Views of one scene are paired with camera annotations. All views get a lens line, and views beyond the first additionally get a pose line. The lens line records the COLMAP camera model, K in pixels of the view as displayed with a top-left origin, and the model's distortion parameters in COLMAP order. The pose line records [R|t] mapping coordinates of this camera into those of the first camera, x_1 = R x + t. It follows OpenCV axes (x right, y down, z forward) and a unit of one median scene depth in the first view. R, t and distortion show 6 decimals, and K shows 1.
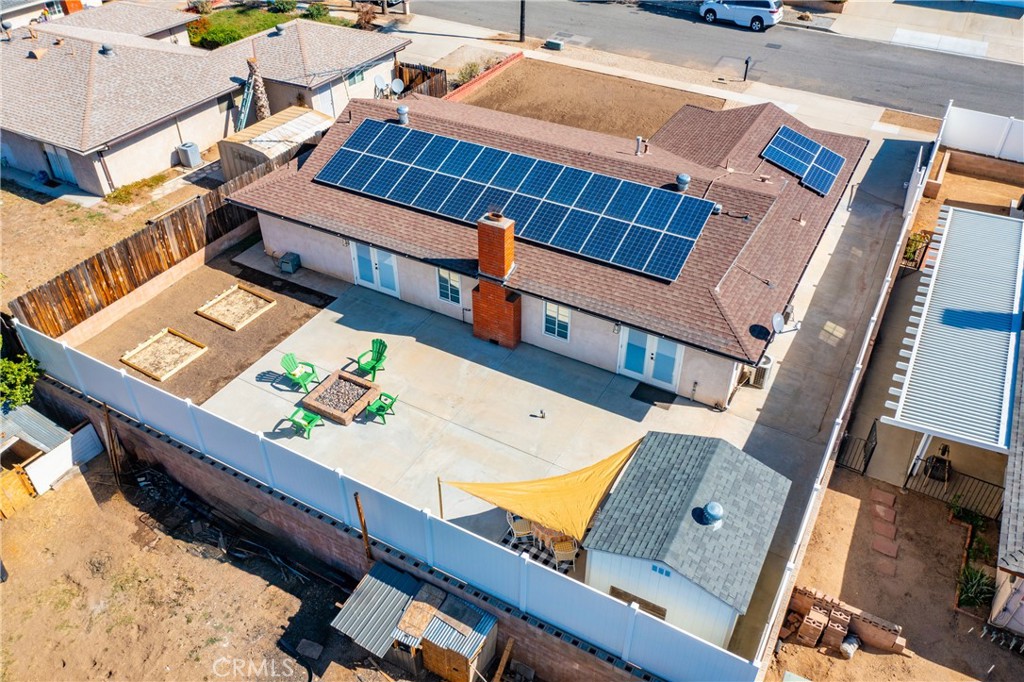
lens RADIAL K [[788.1, 0, 509.6], [0, 788.1, 342.0], [0, 0, 1]] dist [-0.017084, -0.001542]
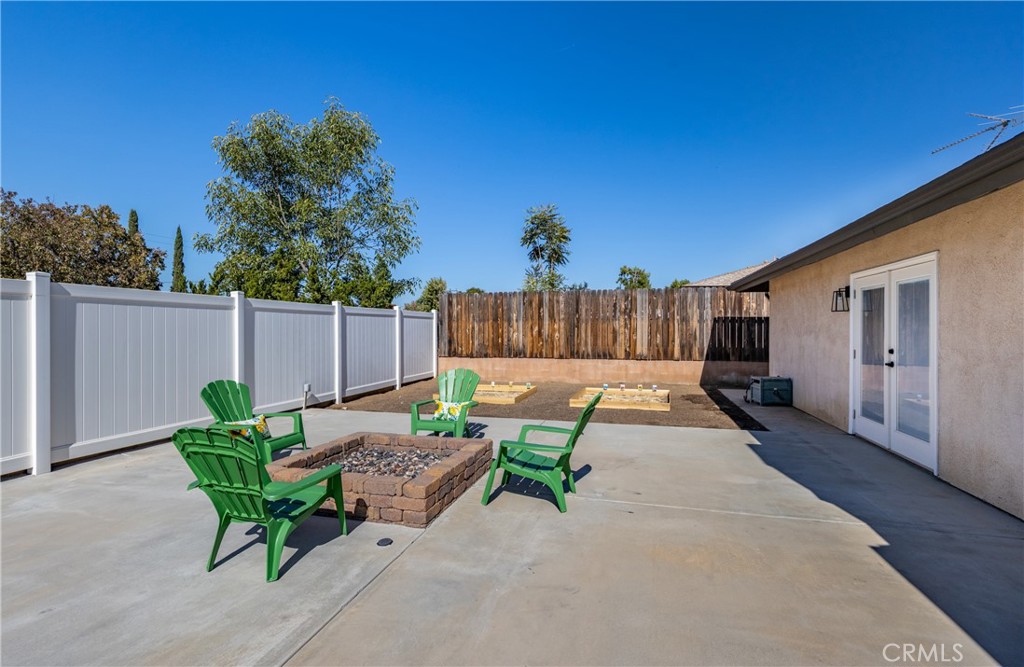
lens RADIAL K [[475.6, 0, 508.6], [0, 475.6, 330.7], [0, 0, 1]] dist [0.000221, -0.000015]
pose [[0.231825, 0.005334, -0.972743, -0.016217], [-0.604881, 0.783938, -0.139857, 0.015772], [0.761824, 0.620816, 0.184962, 0.796239]]
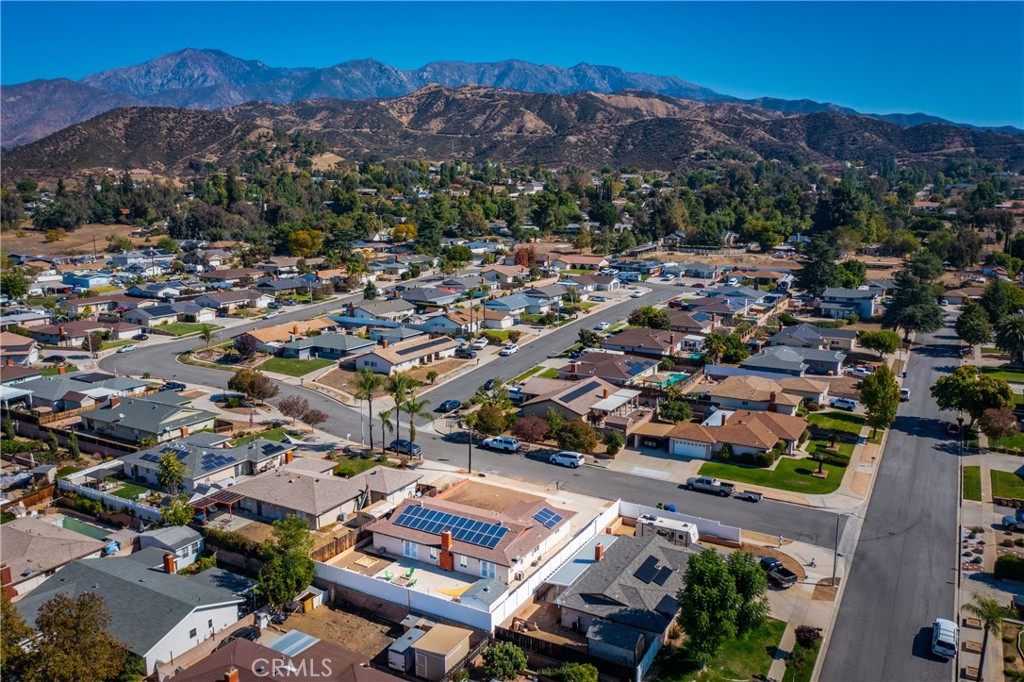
lens RADIAL K [[788.1, 0, 511.3], [0, 788.1, 343.3], [0, 0, 1]] dist [-0.017084, -0.001542]
pose [[0.999953, 0.006234, 0.007441, 0.205305], [-0.002087, 0.886708, -0.462325, 0.620005], [-0.009480, 0.462288, 0.886679, -2.169500]]
